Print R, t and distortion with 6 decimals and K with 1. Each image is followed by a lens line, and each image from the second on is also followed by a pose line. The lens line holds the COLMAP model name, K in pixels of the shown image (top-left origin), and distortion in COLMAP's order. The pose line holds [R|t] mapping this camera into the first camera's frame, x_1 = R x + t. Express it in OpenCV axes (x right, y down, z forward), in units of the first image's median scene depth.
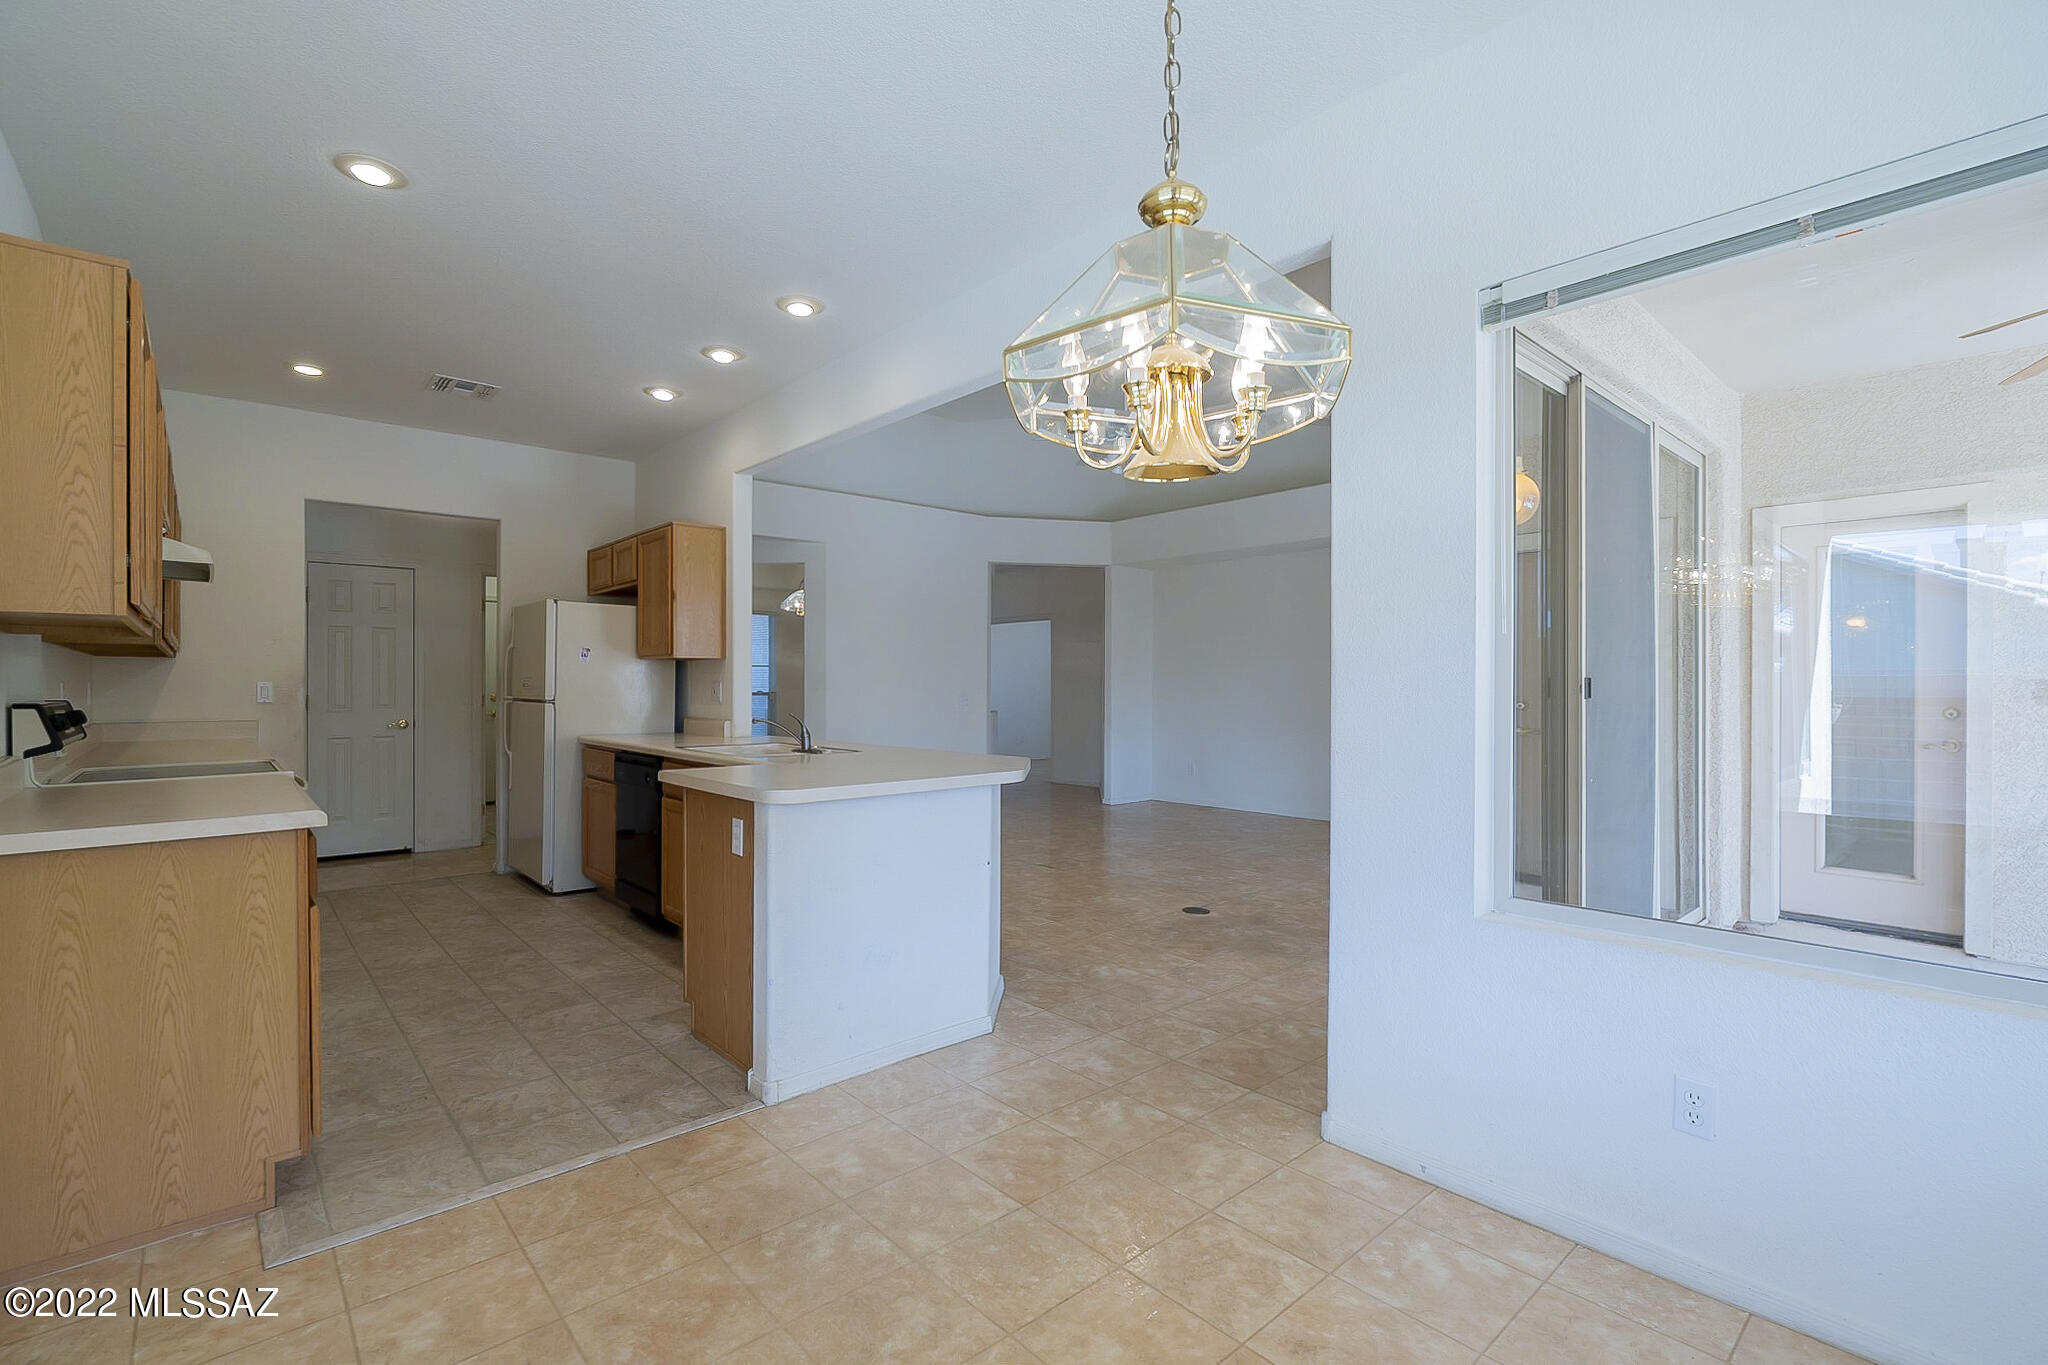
lens RADIAL K [[933.5, 0, 1036.1], [0, 933.5, 674.7], [0, 0, 1]] dist [-0.001859, 0.001205]
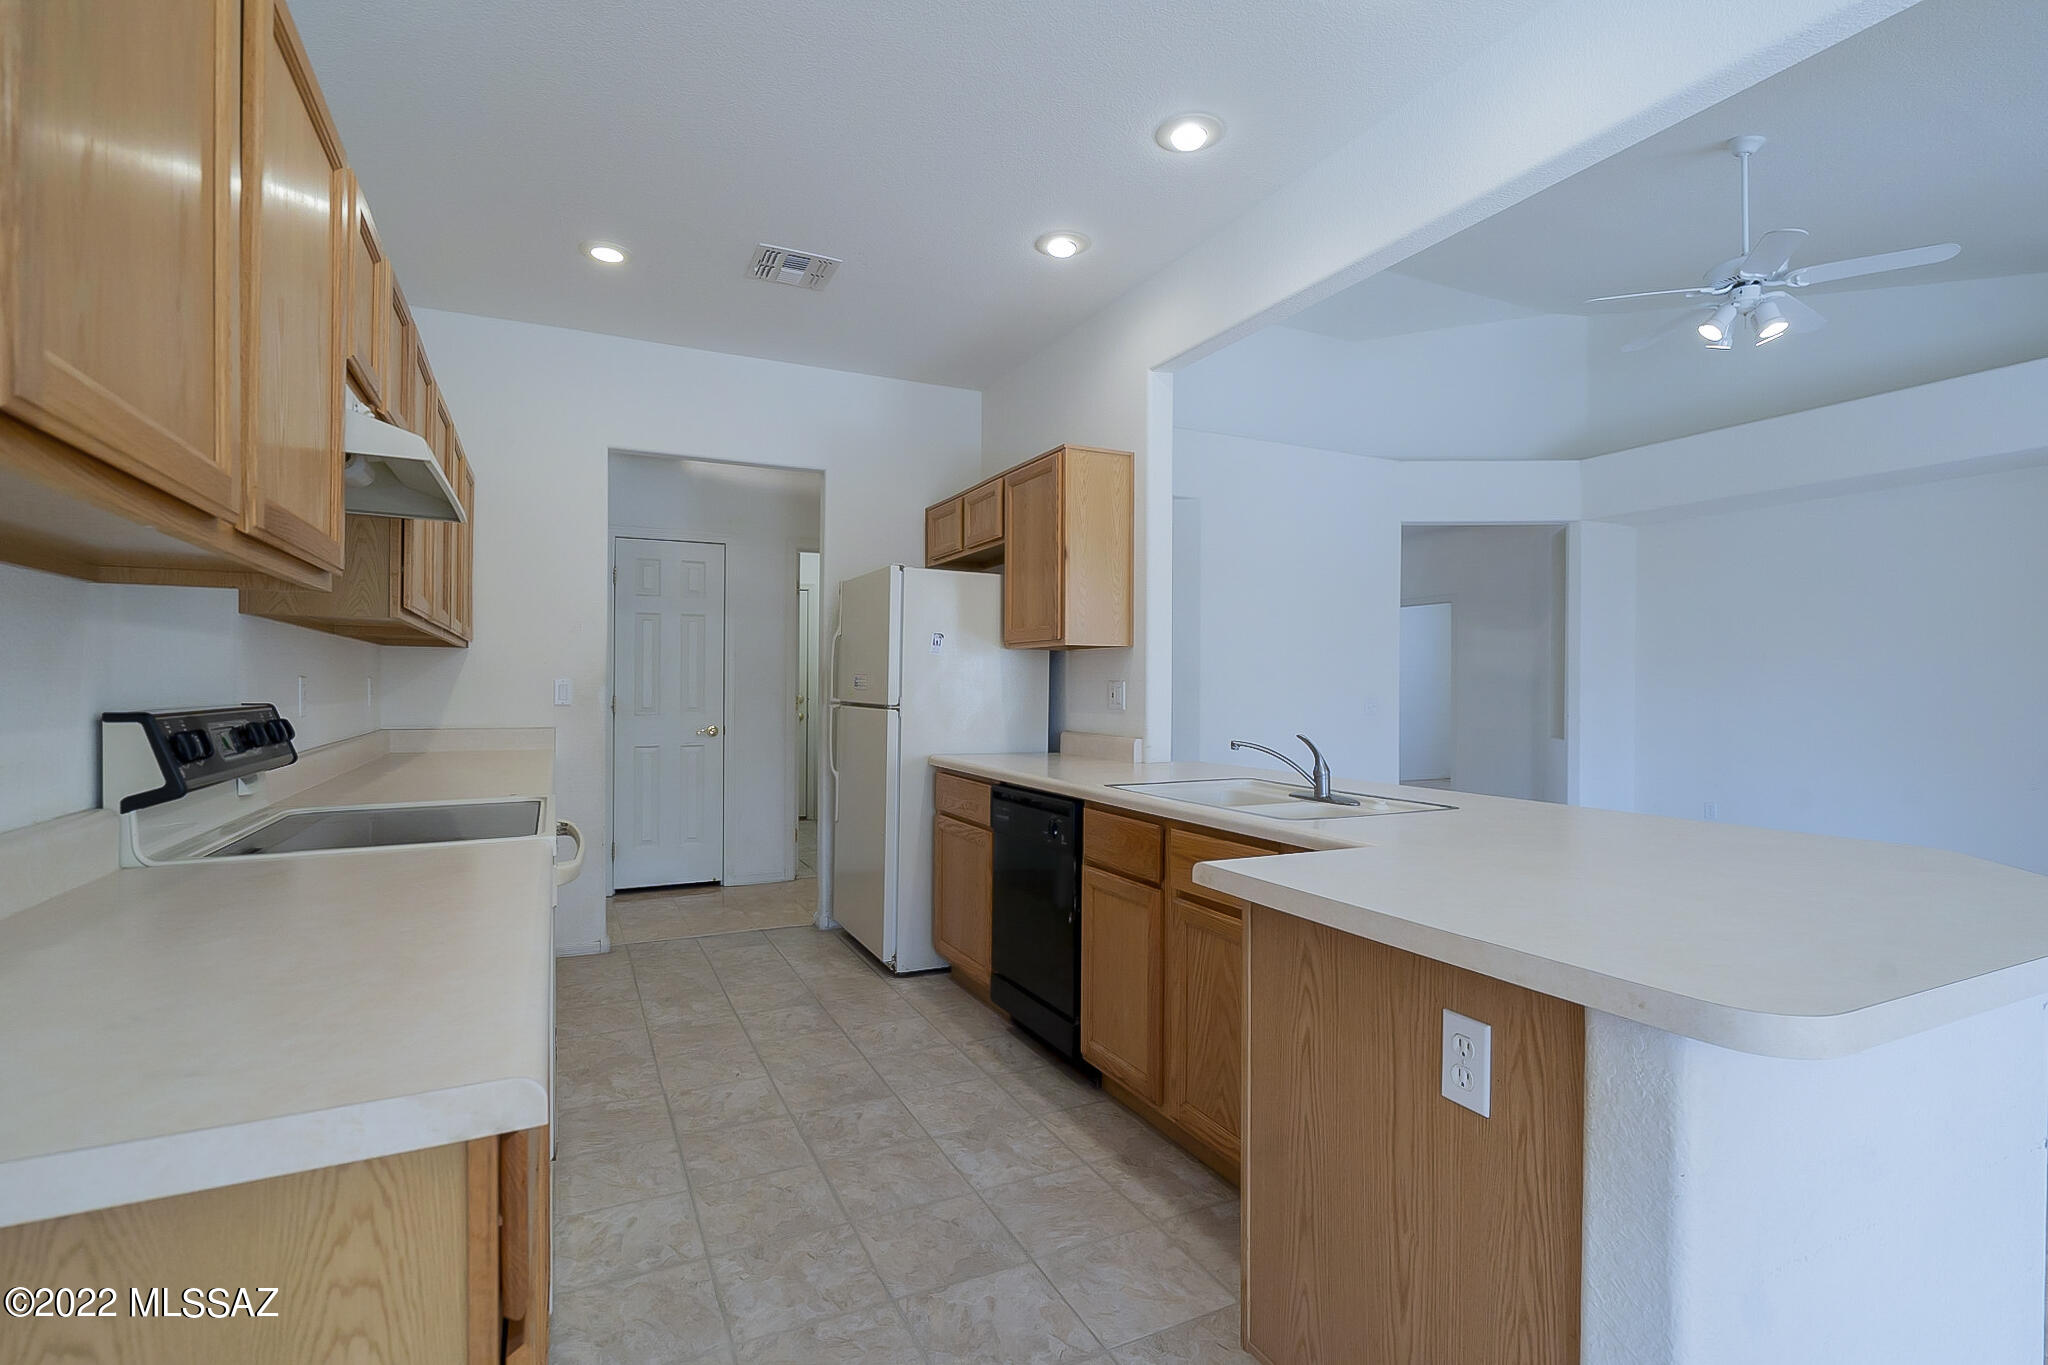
lens RADIAL K [[975.5, 0, 1028.3], [0, 975.5, 668.3], [0, 0, 1]] dist [0.004999, 0.003013]
pose [[0.961842, -0.000221, -0.273604, -0.231996], [-0.002135, 0.999963, -0.008312, 0.005002], [0.273596, 0.008579, 0.961807, 0.327203]]
